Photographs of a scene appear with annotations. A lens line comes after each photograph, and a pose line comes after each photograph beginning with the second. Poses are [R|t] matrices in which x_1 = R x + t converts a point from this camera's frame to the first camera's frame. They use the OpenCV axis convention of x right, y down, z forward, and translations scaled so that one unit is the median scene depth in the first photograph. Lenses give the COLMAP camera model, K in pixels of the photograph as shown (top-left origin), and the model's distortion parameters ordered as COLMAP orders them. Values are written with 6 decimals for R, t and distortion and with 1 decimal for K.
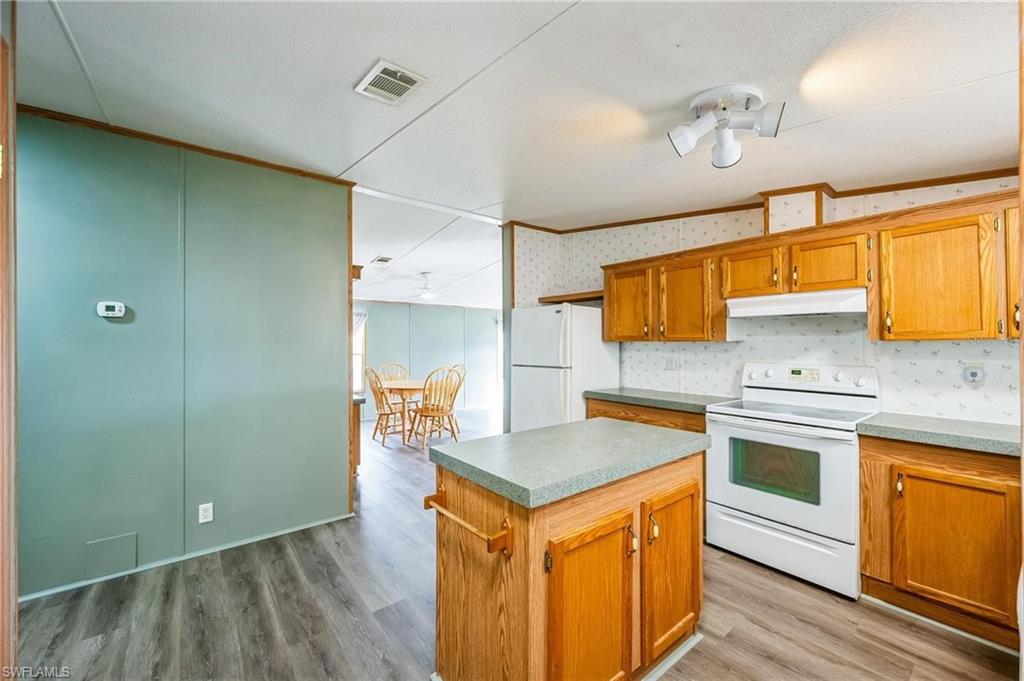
lens RADIAL K [[409.9, 0, 510.4], [0, 409.9, 339.5], [0, 0, 1]] dist [0.001640, -0.000348]
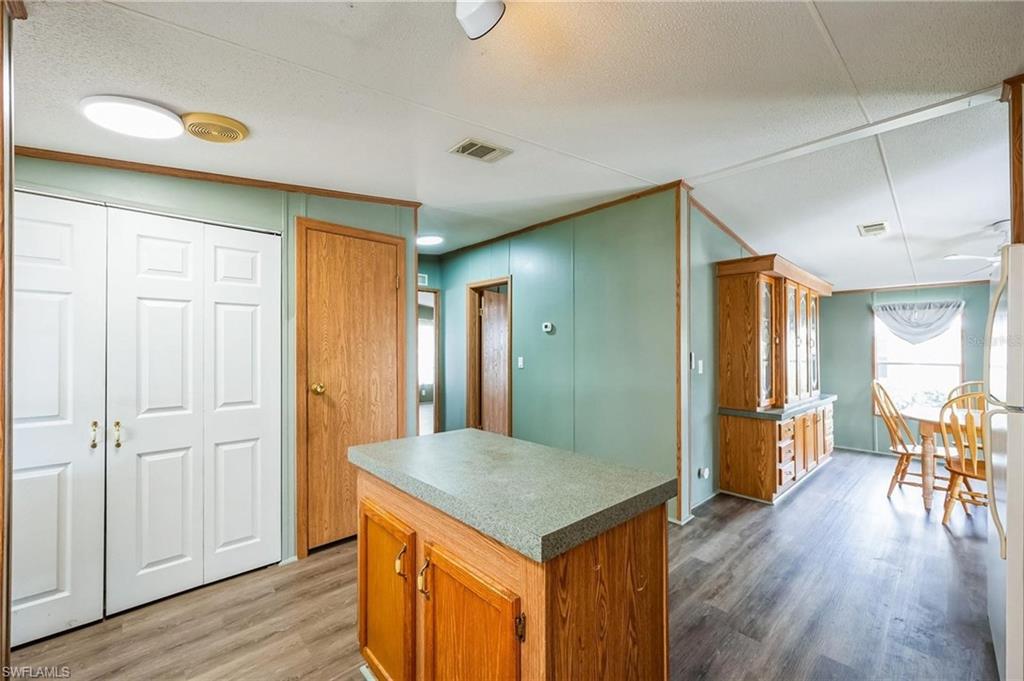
lens RADIAL K [[409.9, 0, 514.4], [0, 409.9, 345.2], [0, 0, 1]] dist [0.001640, -0.000348]
pose [[0.070719, -0.005204, -0.997483, 0.662608], [0.006264, 0.999969, -0.004773, 0.009579], [0.997477, -0.005911, 0.070749, 0.645239]]
